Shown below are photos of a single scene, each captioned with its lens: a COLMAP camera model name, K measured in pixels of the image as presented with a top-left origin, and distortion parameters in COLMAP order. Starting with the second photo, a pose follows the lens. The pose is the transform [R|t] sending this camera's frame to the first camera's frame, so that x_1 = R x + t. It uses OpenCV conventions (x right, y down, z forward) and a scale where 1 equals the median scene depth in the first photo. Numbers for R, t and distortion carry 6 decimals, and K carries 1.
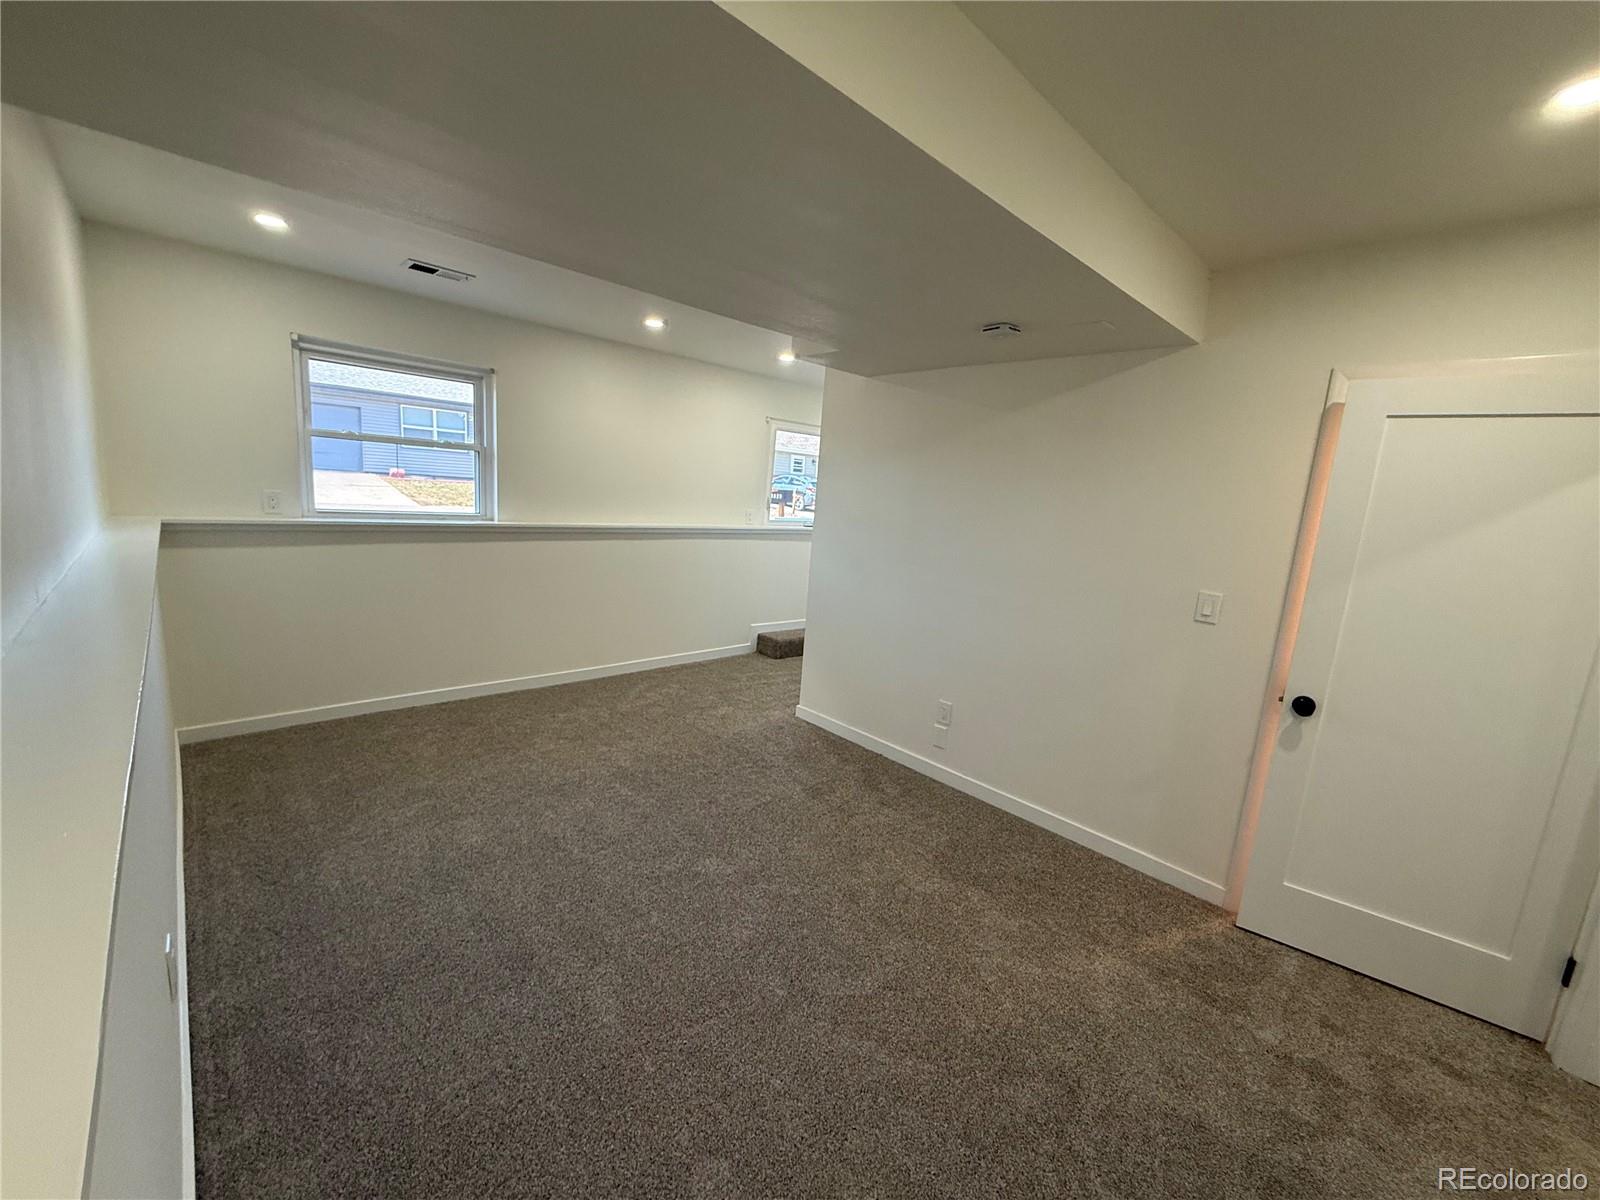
lens RADIAL K [[637.0, 0, 799.6], [0, 637.0, 597.7], [0, 0, 1]] dist [-0.000458, -0.000714]
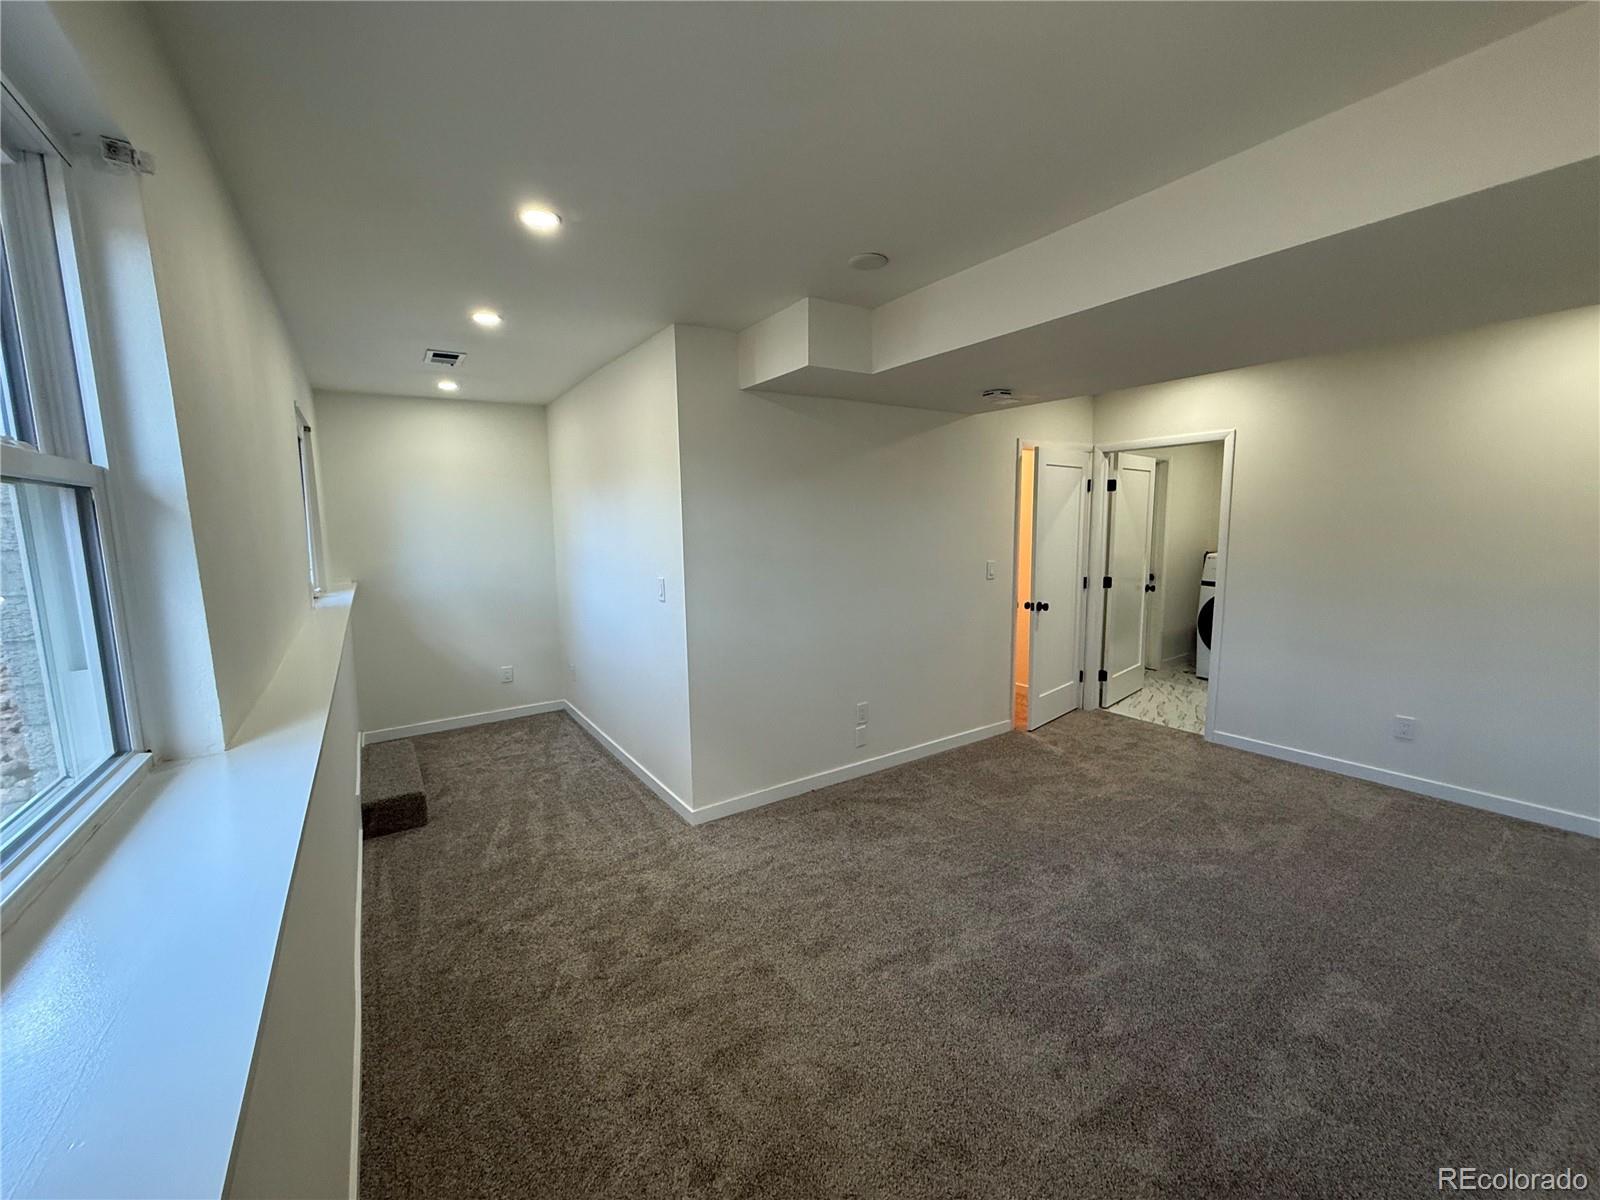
lens RADIAL K [[637.0, 0, 794.2], [0, 637.0, 607.3], [0, 0, 1]] dist [-0.000458, -0.000714]
pose [[0.177759, -0.209702, 0.961471, -0.828260], [0.205039, 0.963481, 0.172232, -0.212400], [-0.962476, 0.166524, 0.214264, 0.866549]]
